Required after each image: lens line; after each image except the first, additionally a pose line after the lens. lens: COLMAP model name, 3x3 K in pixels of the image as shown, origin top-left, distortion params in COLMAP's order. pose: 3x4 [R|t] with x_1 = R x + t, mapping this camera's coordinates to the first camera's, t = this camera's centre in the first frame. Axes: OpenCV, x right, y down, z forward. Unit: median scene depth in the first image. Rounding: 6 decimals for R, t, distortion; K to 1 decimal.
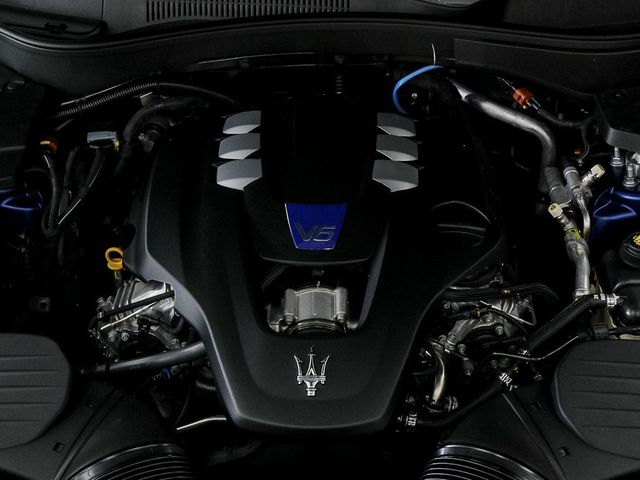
lens RADIAL K [[485.8, 0, 329.7], [0, 485.8, 240.3], [0, 0, 1]] dist [-0.045775, 0.000450]
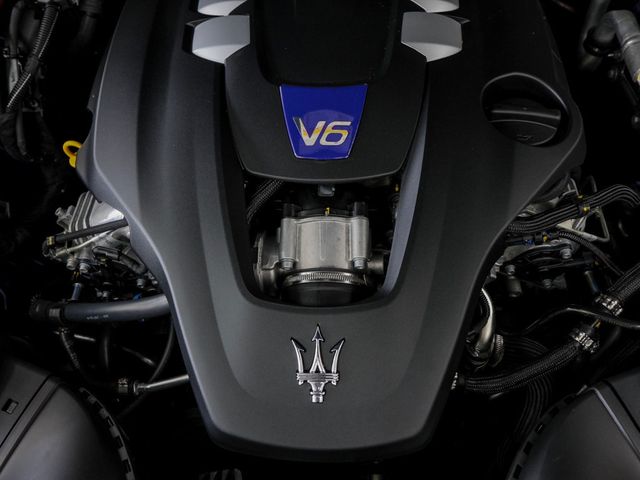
lens RADIAL K [[495.8, 0, 320.0], [0, 495.8, 240.0], [0, 0, 1]] dist [-0.010563, -0.003396]
pose [[0.998881, -0.006173, -0.046889, -0.000323], [0.018926, 0.960770, 0.276699, -0.064757], [0.043342, -0.277277, 0.959812, 0.265005]]
